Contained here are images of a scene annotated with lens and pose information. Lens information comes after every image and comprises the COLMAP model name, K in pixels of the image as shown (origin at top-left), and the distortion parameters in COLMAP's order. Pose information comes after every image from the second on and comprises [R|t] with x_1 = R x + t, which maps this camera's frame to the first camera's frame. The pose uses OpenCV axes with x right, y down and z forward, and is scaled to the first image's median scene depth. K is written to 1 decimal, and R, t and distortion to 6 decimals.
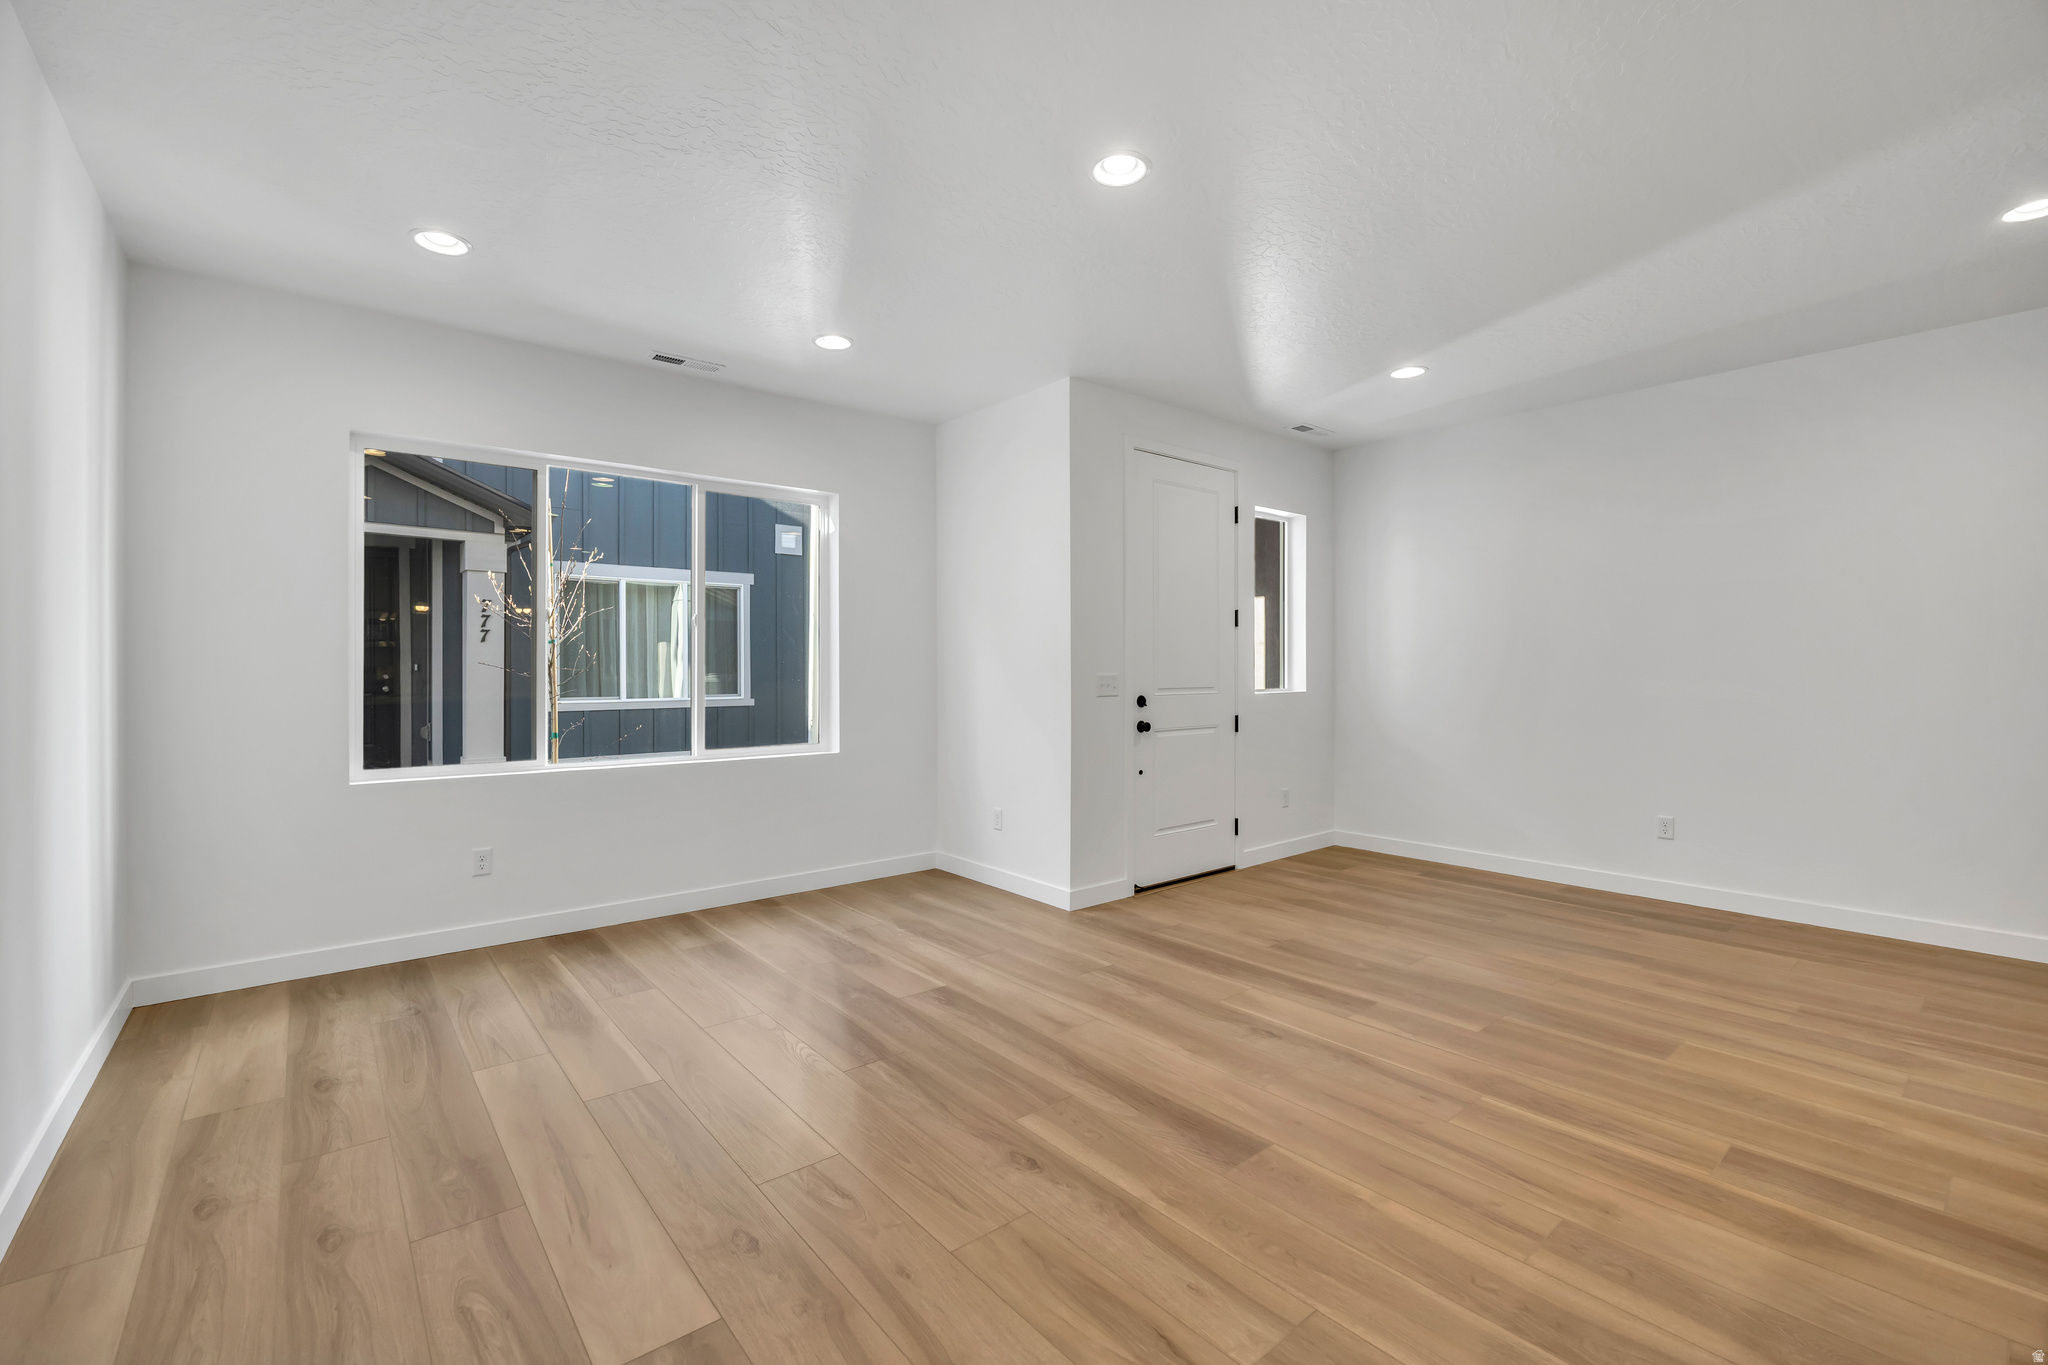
lens RADIAL K [[874.1, 0, 1022.7], [0, 874.1, 660.2], [0, 0, 1]] dist [-0.019187, 0.000240]
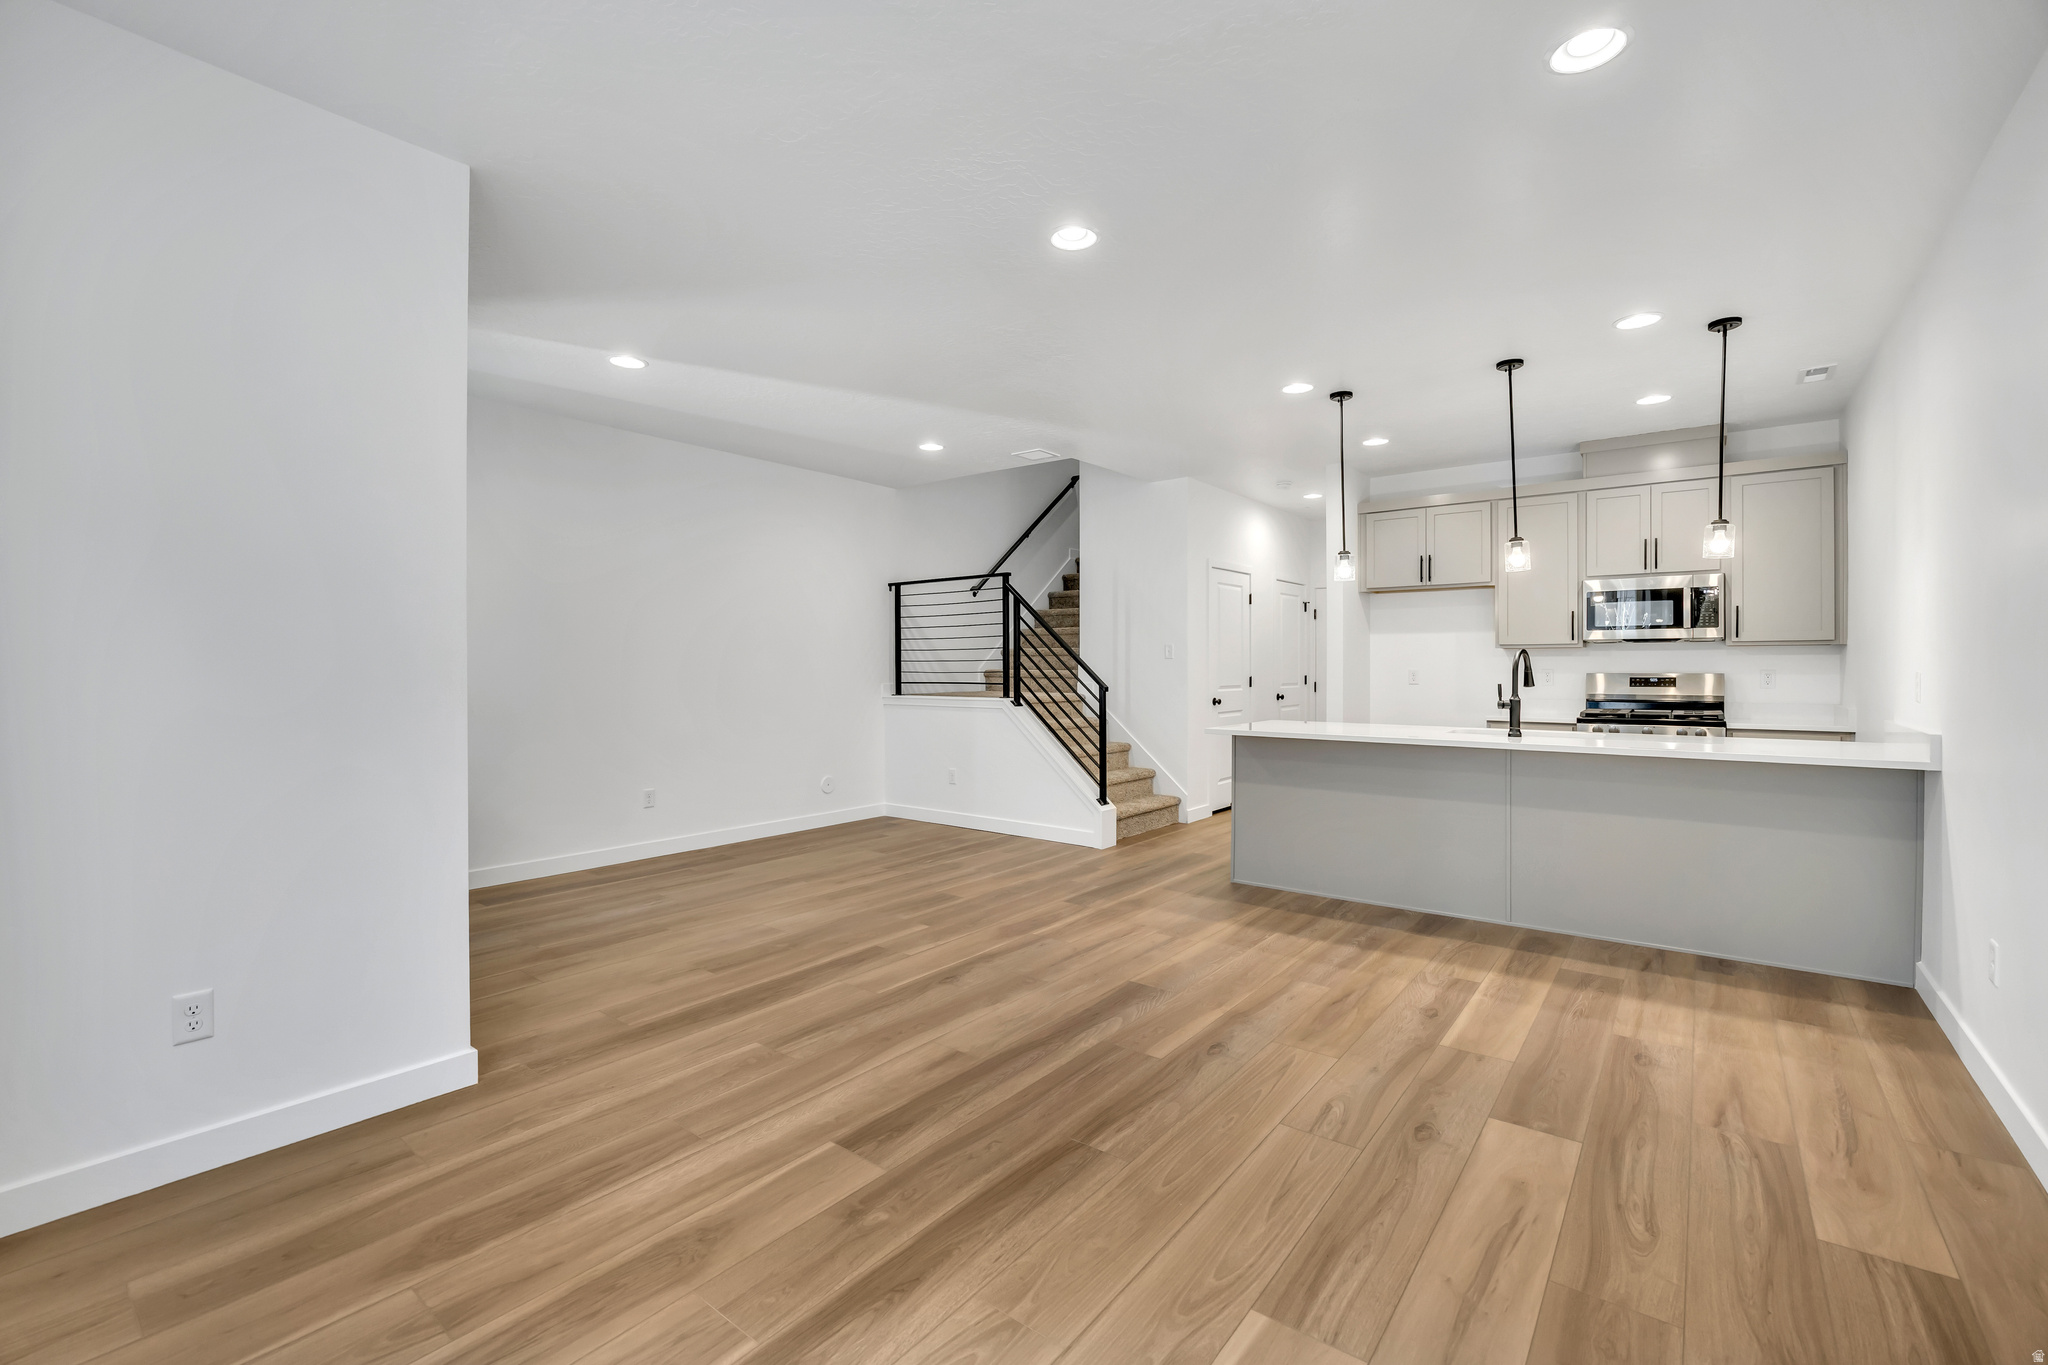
lens RADIAL K [[871.1, 0, 1024.1], [0, 871.1, 672.3], [0, 0, 1]] dist [-0.016328, -0.000009]
pose [[-0.212890, -0.005043, 0.977063, -0.610061], [-0.007371, 0.999967, 0.003555, 0.006978], [-0.977048, -0.006445, -0.212920, 0.794402]]
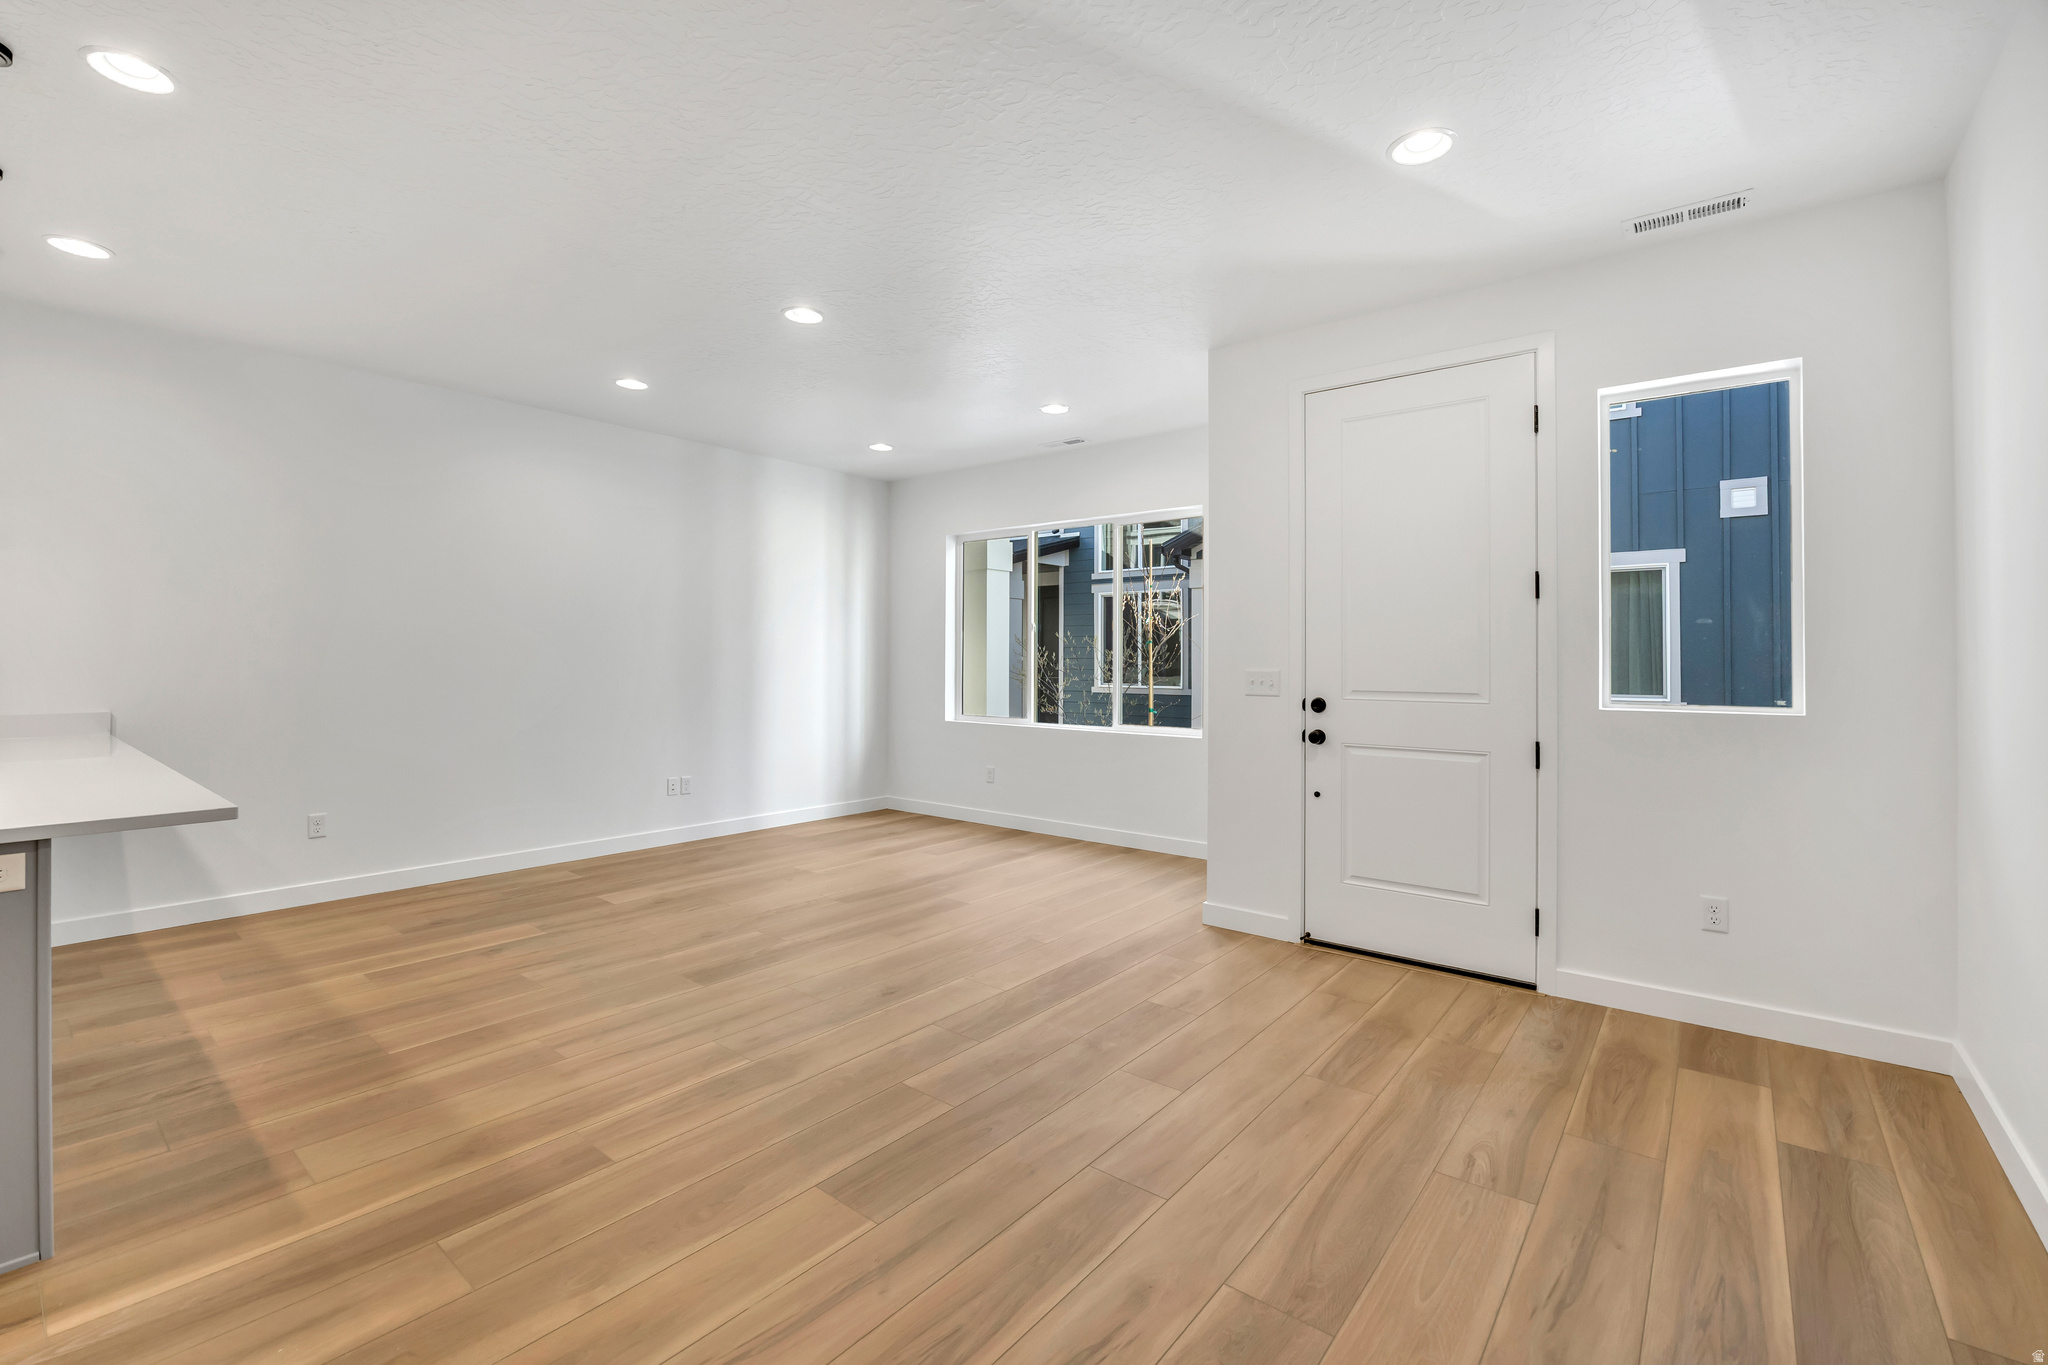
lens RADIAL K [[874.1, 0, 1022.7], [0, 874.1, 660.2], [0, 0, 1]] dist [-0.019187, 0.000240]
pose [[0.199805, 0.001299, -0.979835, 0.965538], [0.003146, 0.999993, 0.001968, 0.003876], [0.979831, -0.003476, 0.199799, 0.651161]]
